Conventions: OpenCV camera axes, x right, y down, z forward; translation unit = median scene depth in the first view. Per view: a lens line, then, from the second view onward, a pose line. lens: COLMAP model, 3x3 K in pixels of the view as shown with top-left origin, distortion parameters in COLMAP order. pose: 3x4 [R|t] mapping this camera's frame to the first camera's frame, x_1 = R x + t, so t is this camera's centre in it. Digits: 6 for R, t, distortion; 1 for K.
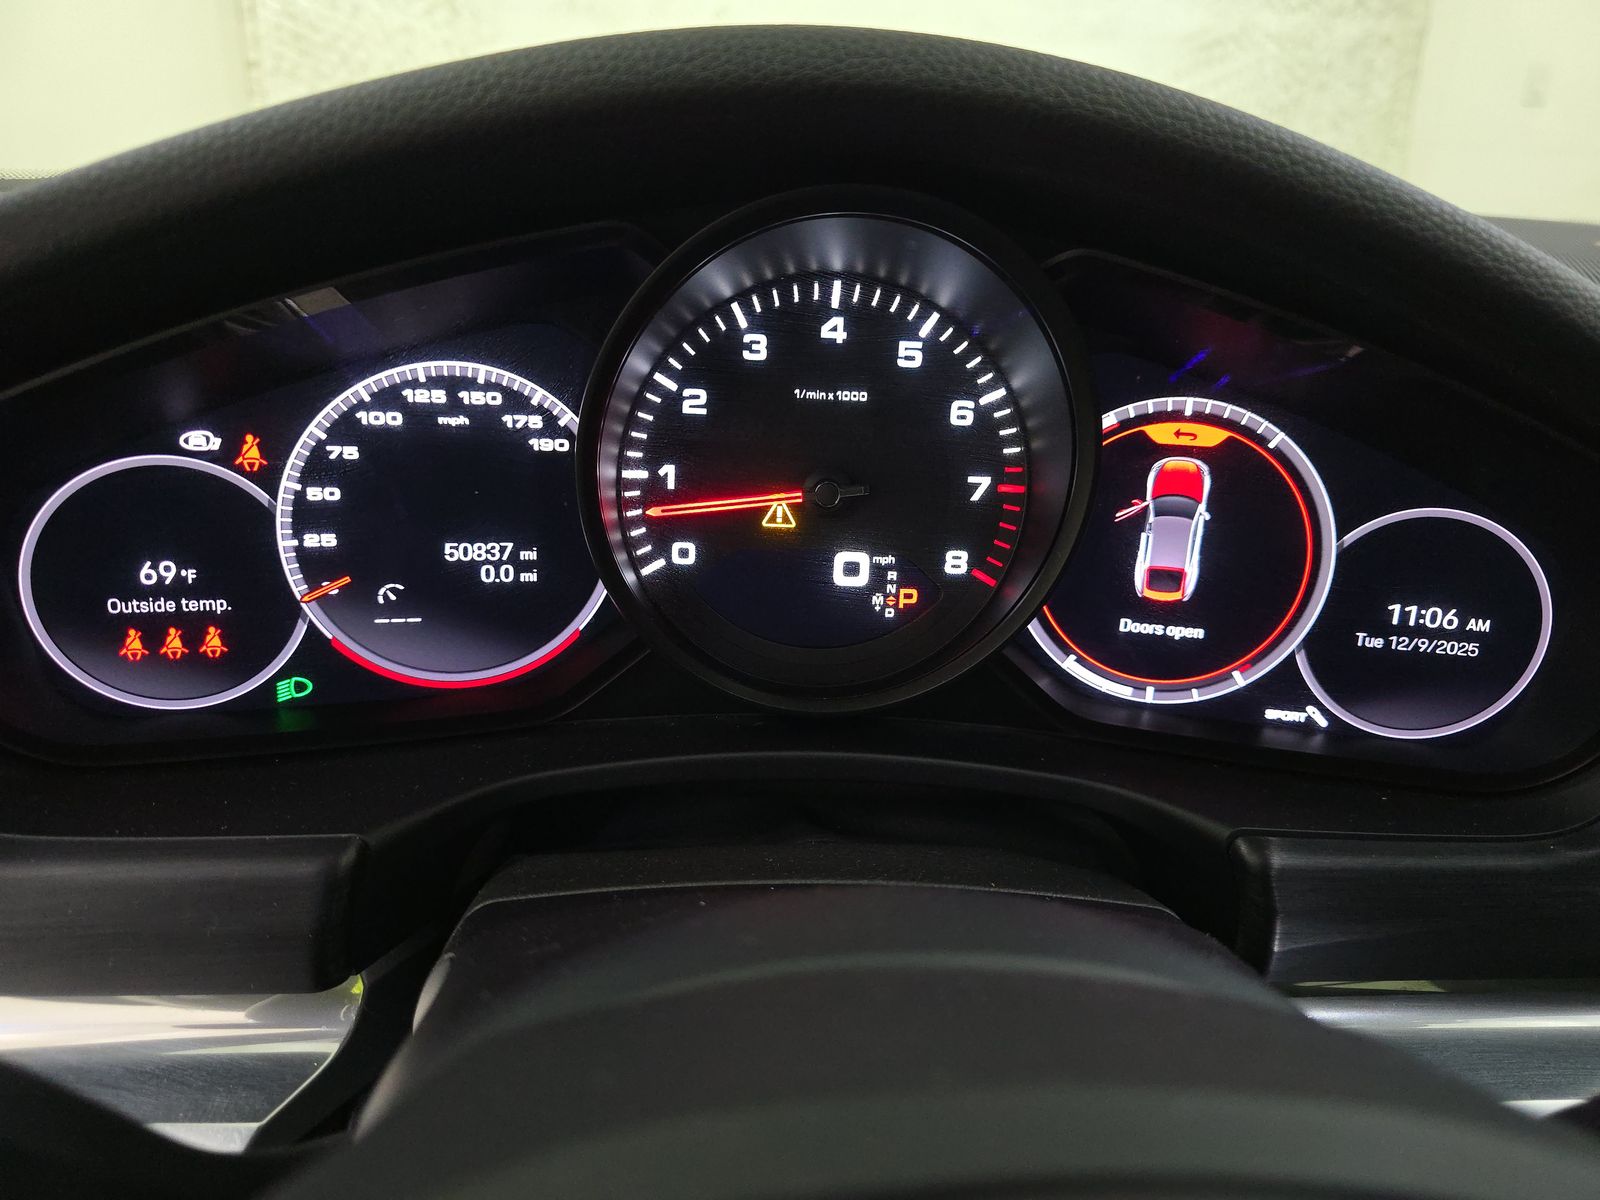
lens RADIAL K [[1140.9, 0, 800.0], [0, 1140.9, 600.0], [0, 0, 1]] dist [0.009526, -0.051254]
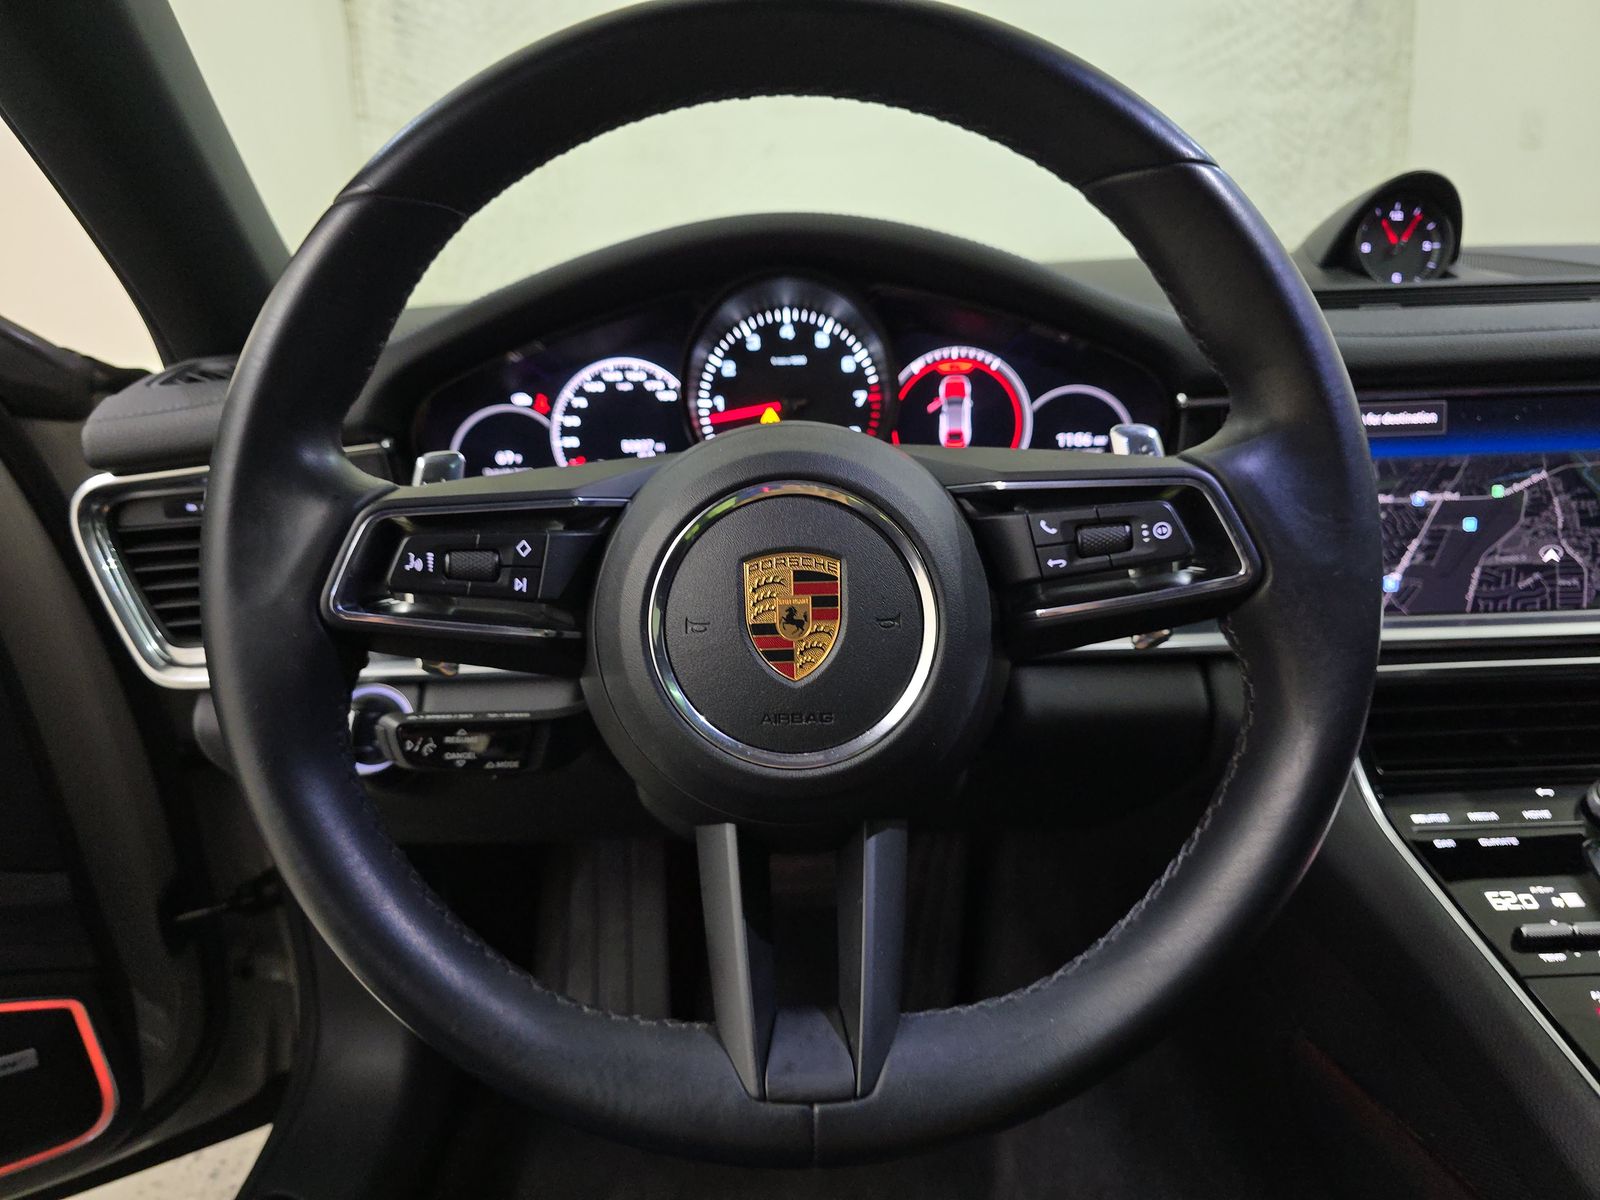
lens RADIAL K [[1070.9, 0, 800.0], [0, 1070.9, 600.0], [0, 0, 1]] dist [0.037040, -0.074214]
pose [[0.994138, -0.072830, -0.079909, 0.184360], [0.067133, 0.995157, -0.071803, 0.443161], [0.084751, 0.066017, 0.994213, -1.071391]]
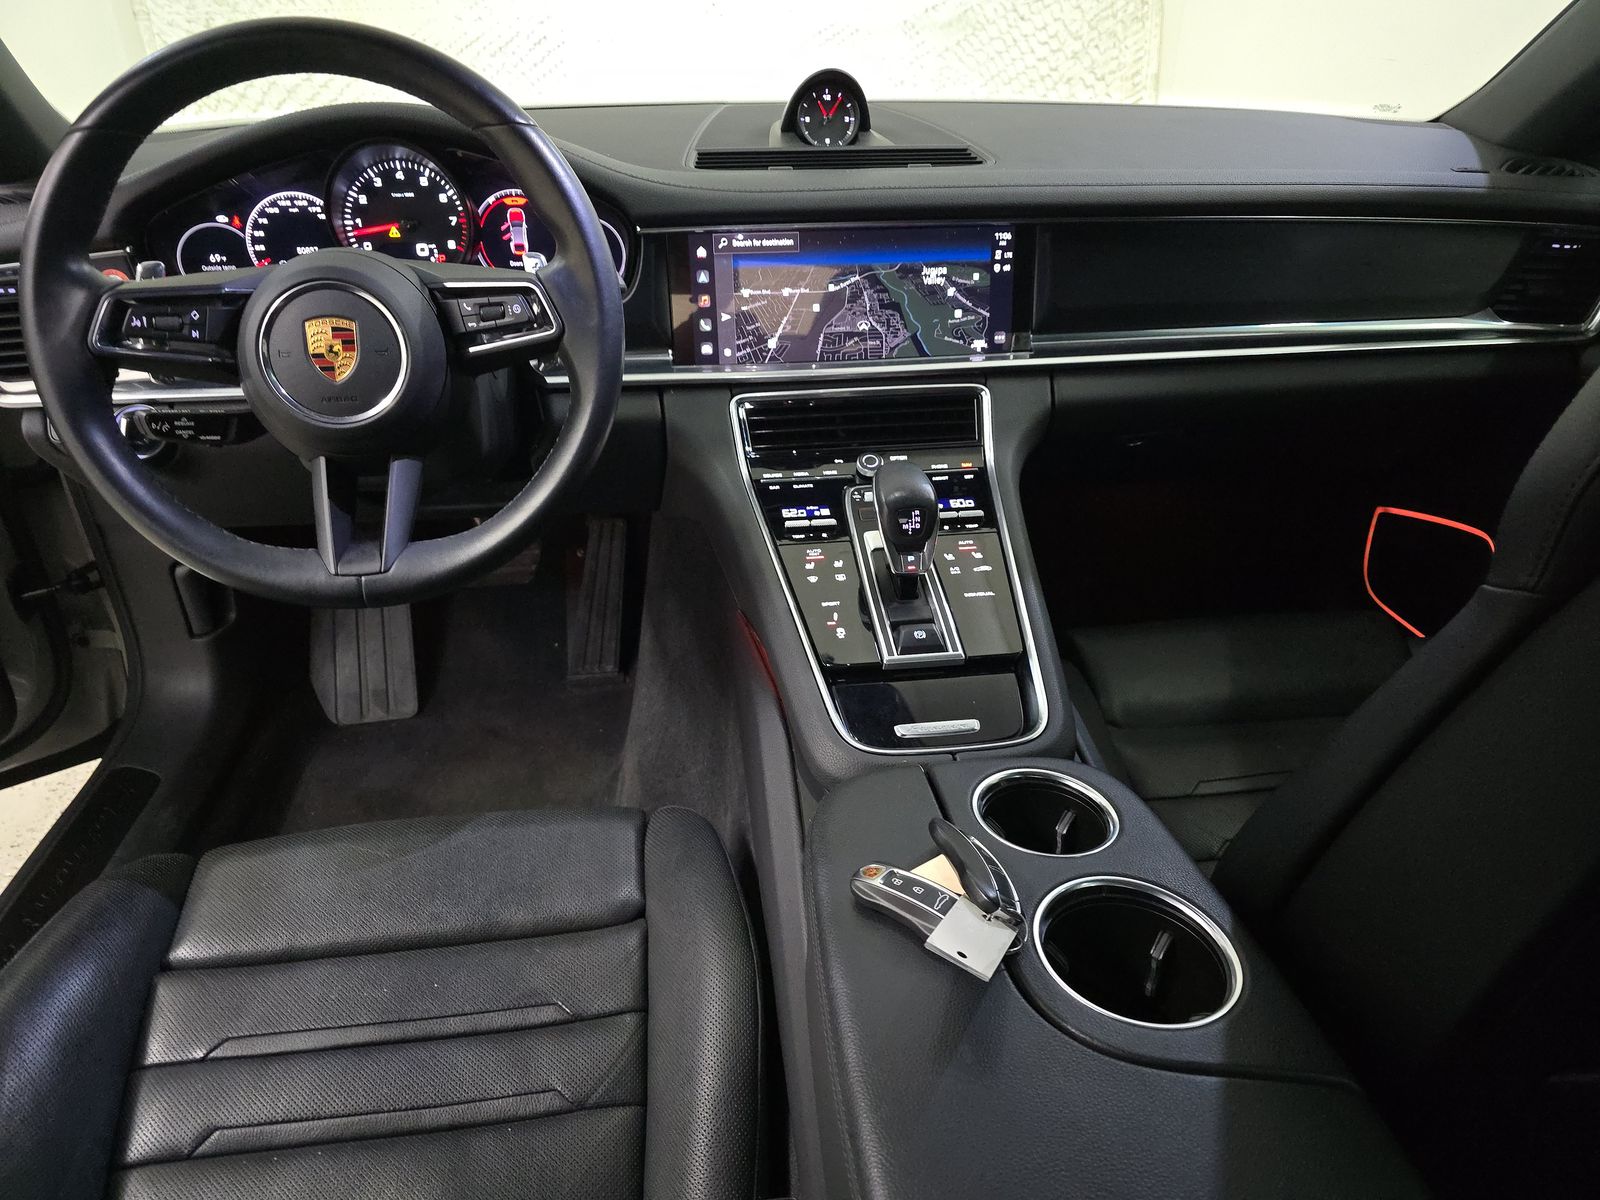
lens RADIAL K [[1068.1, 0, 800.0], [0, 1068.1, 600.0], [0, 0, 1]] dist [0.036928, -0.039584]
pose [[0.995899, -0.084412, 0.032563, 1.025833], [0.079379, 0.987904, 0.133206, 0.702171], [-0.043413, -0.130075, 0.990553, -2.473883]]
